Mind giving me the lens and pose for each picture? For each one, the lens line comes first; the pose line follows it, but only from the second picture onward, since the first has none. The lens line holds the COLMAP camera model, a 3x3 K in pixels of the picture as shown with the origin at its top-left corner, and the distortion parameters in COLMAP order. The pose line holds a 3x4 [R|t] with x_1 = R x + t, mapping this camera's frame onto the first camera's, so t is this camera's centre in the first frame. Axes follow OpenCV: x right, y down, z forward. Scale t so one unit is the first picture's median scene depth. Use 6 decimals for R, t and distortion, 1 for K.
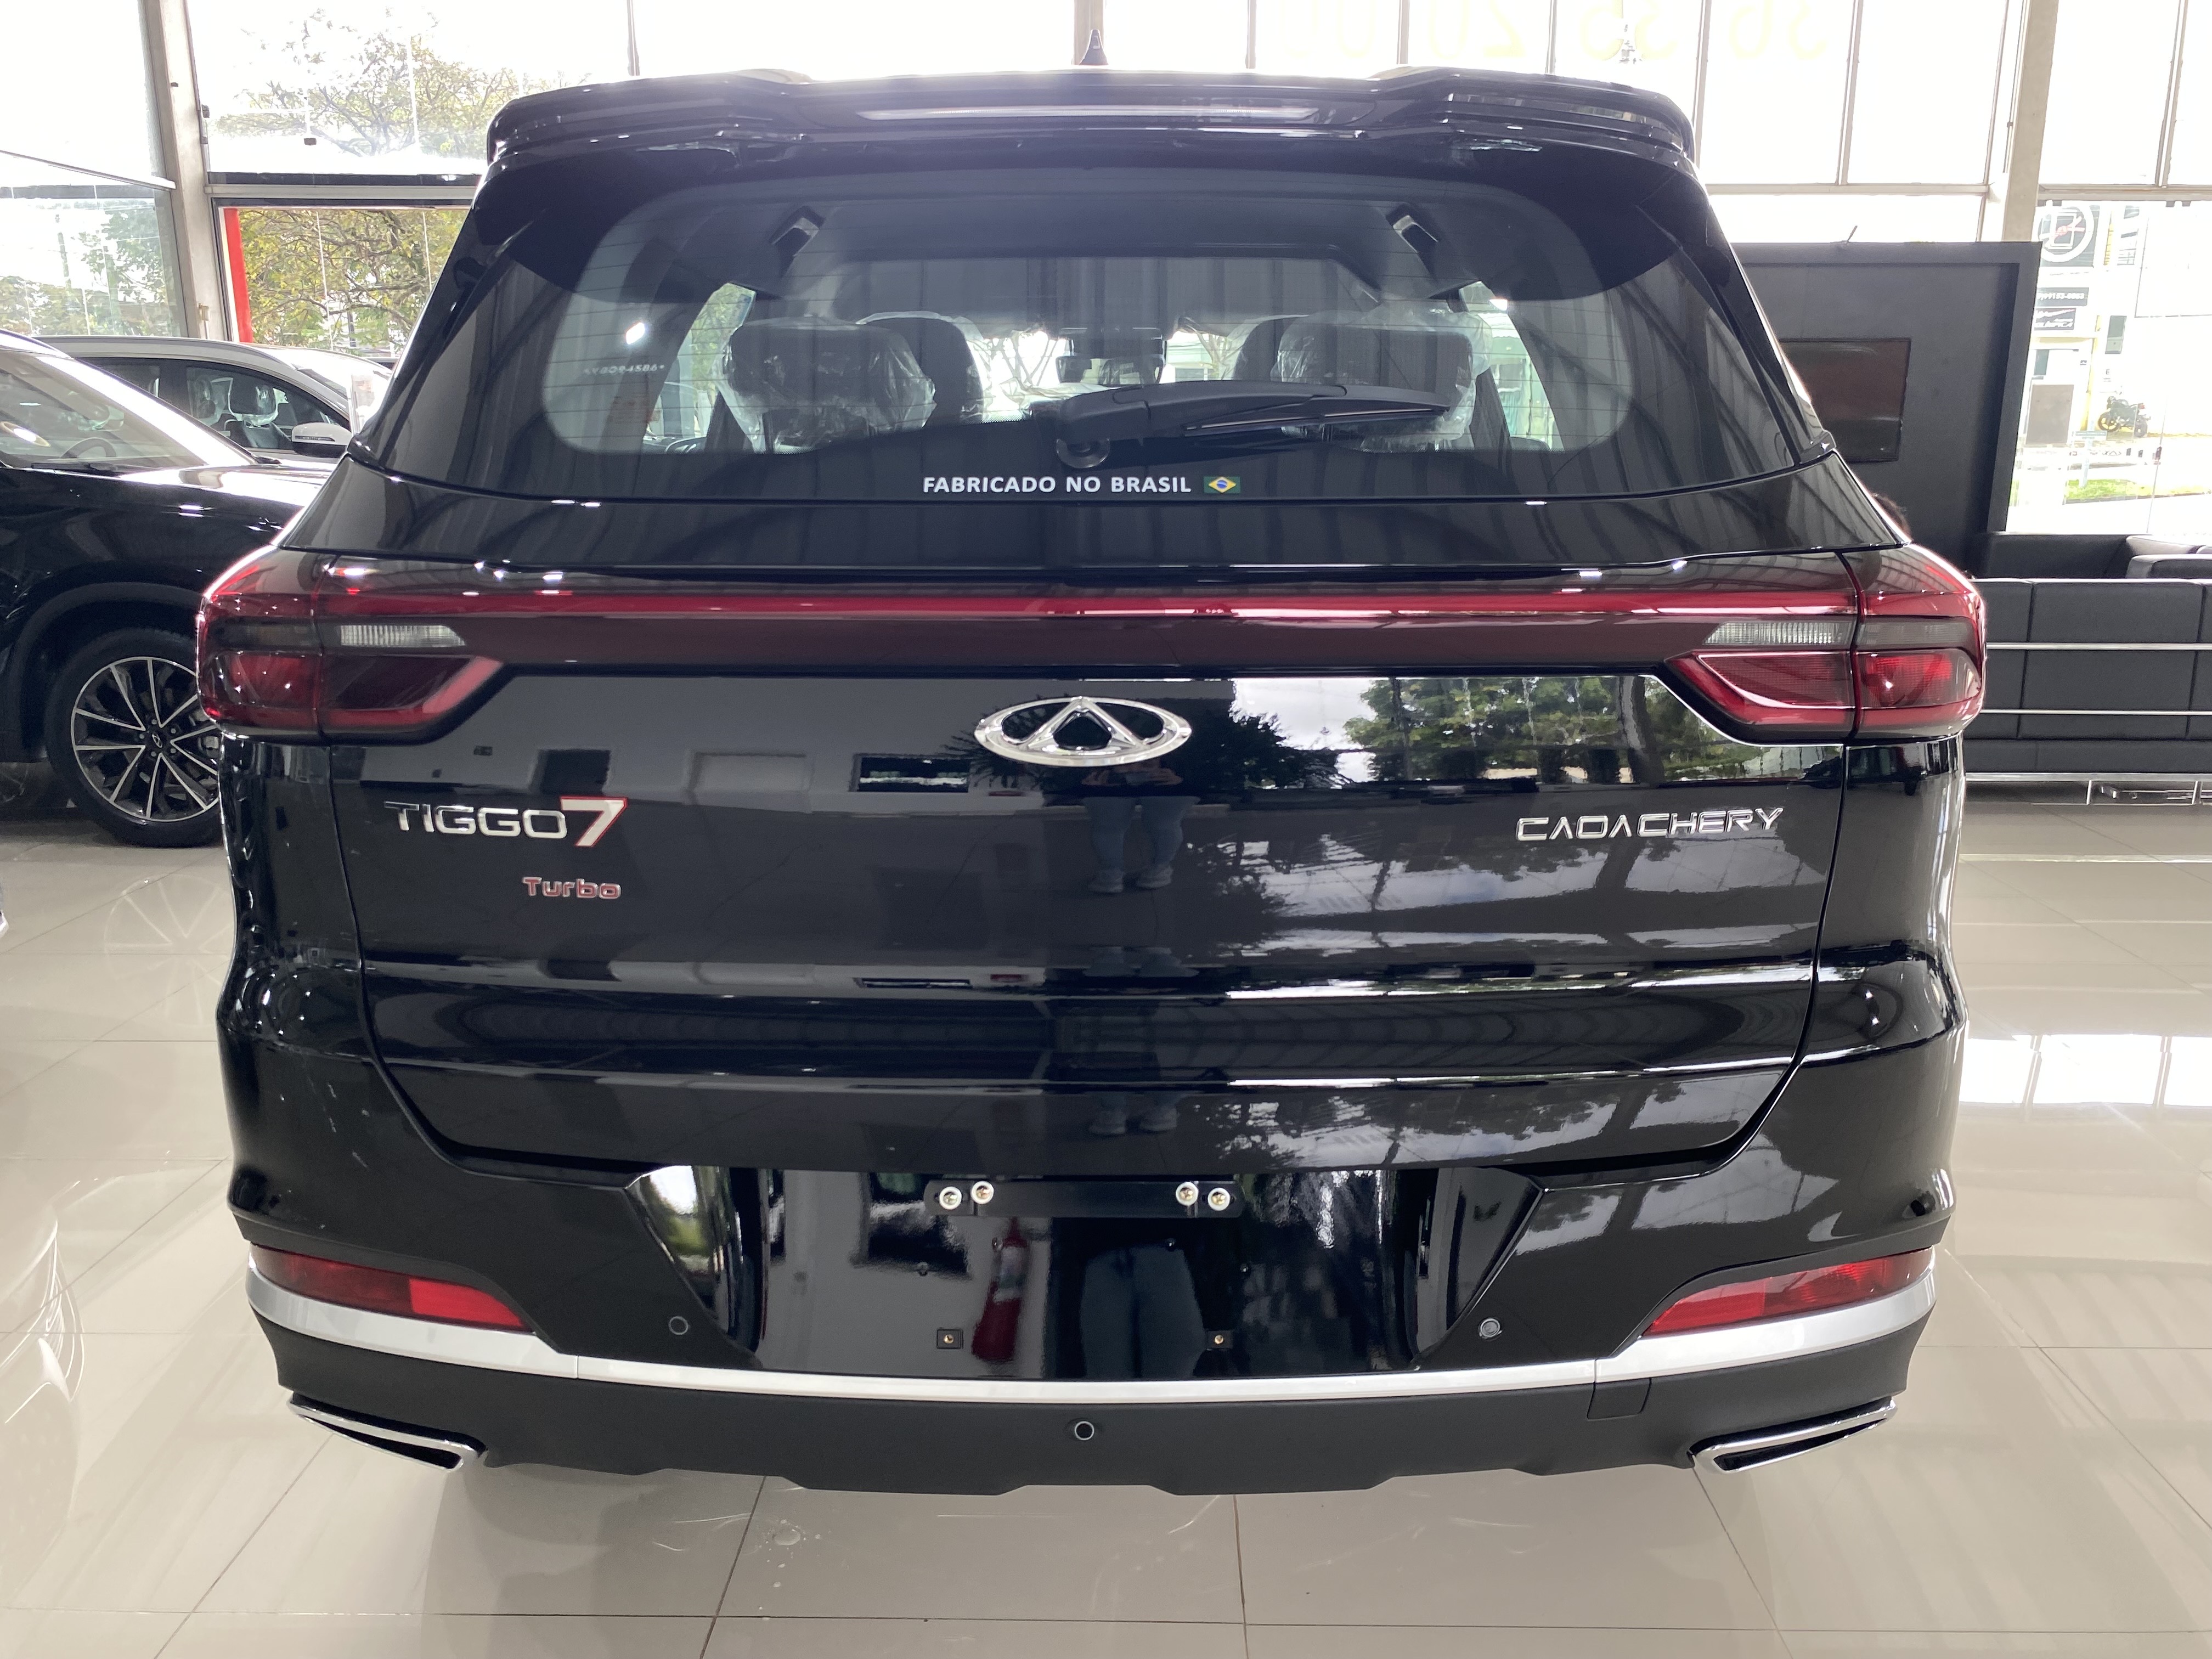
lens RADIAL K [[1743.9, 0, 1106.0], [0, 1743.9, 829.5], [0, 0, 1]] dist [-0.000037, -0.005449]
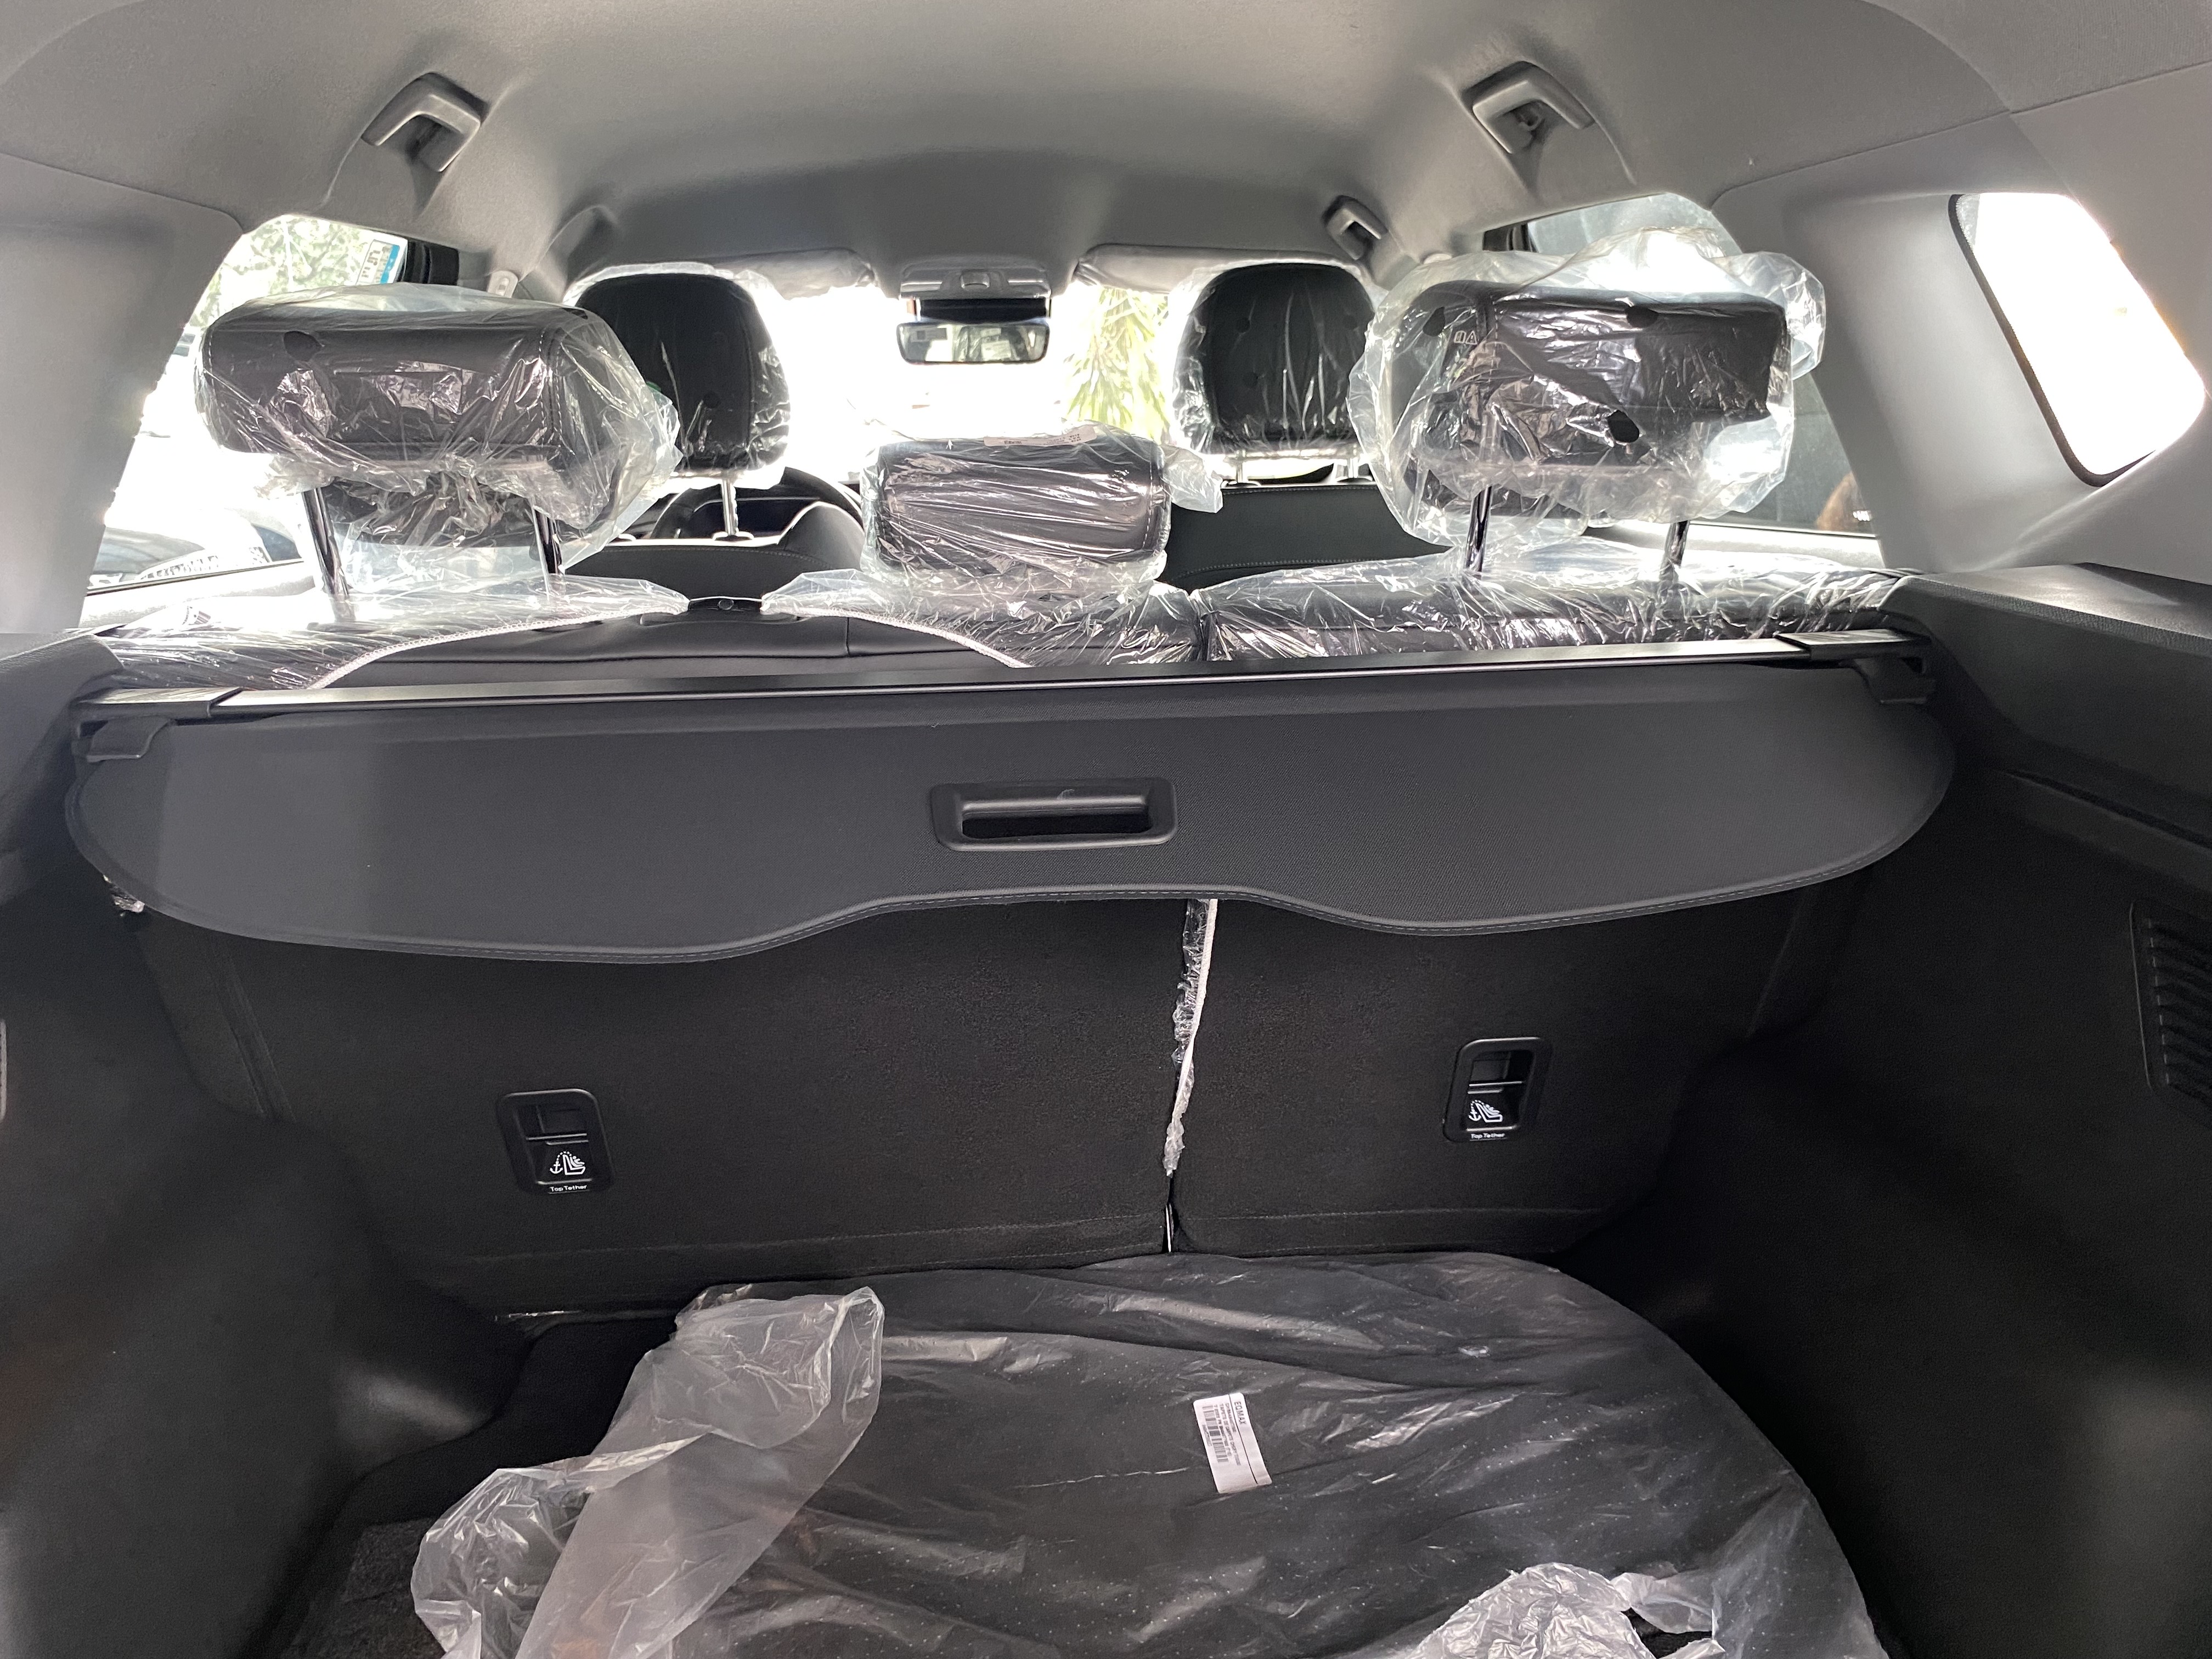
lens RADIAL K [[1743.9, 0, 1106.0], [0, 1743.9, 829.5], [0, 0, 1]] dist [-0.000037, -0.005449]
pose [[0.994533, -0.053334, 0.089780, -0.022833], [0.050706, 0.998223, 0.031297, -0.109794], [-0.091290, -0.026573, 0.995470, 0.371305]]
